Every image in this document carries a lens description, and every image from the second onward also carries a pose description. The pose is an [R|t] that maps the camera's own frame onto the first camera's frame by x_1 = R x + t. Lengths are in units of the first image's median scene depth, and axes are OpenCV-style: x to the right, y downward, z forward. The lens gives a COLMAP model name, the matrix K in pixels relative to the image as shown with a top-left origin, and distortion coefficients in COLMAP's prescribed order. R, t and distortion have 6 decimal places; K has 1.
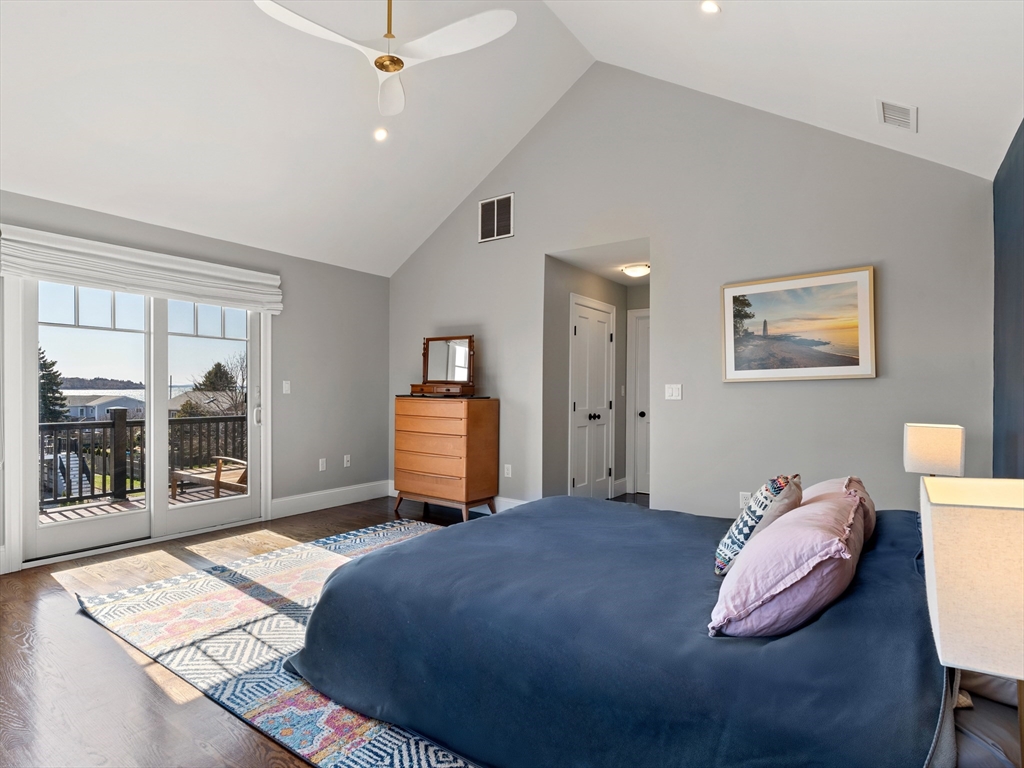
lens RADIAL K [[562.1, 0, 512.0], [0, 562.1, 384.0], [0, 0, 1]] dist [-0.001123, -0.000992]
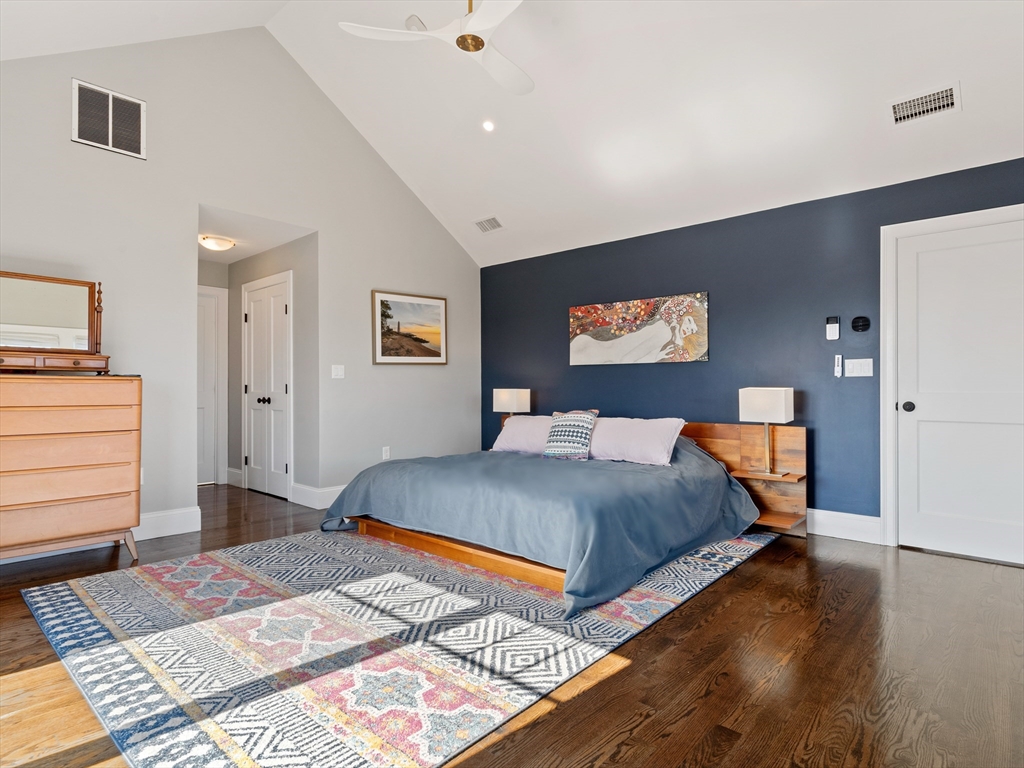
lens RADIAL K [[504.2, 0, 516.3], [0, 504.2, 379.7], [0, 0, 1]] dist [0.000483, 0.000564]
pose [[0.137237, 0.001772, 0.990537, -0.780249], [-0.010686, 0.999943, -0.000308, 0.030072], [-0.990481, -0.010542, 0.137248, 0.552051]]
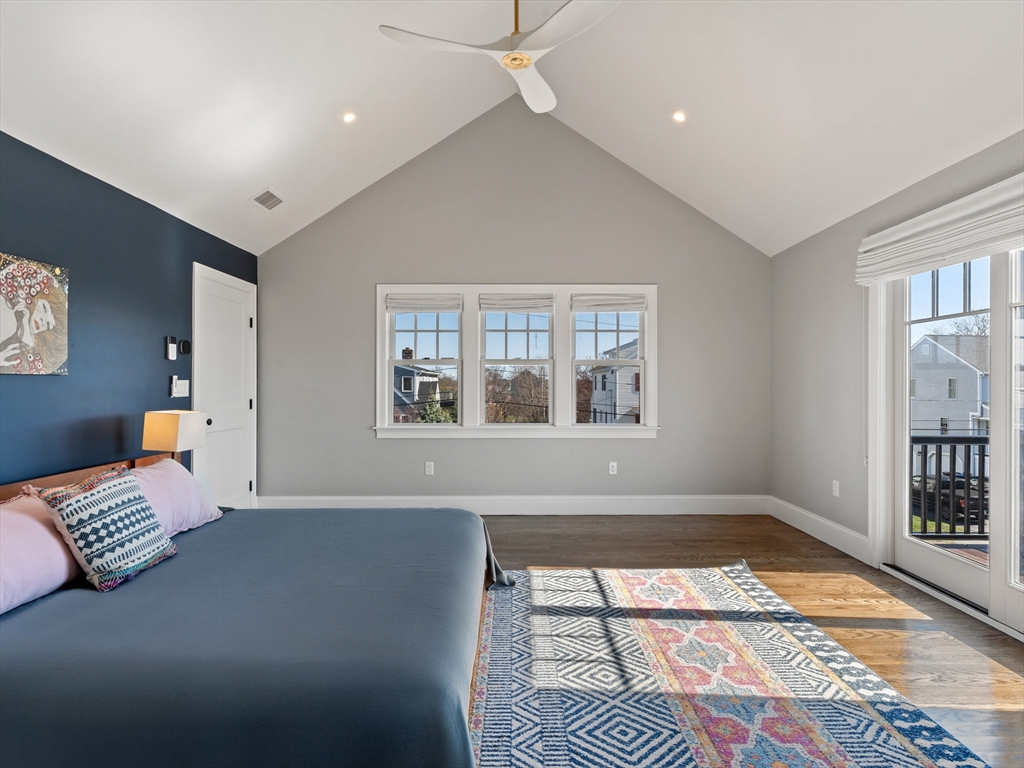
lens RADIAL K [[562.1, 0, 512.0], [0, 562.1, 384.0], [0, 0, 1]] dist [-0.001123, -0.000992]
pose [[-0.851487, -0.008734, -0.524303, 0.199938], [-0.001211, 0.999891, -0.014689, 0.008742], [0.524374, -0.011873, -0.851405, 1.270117]]
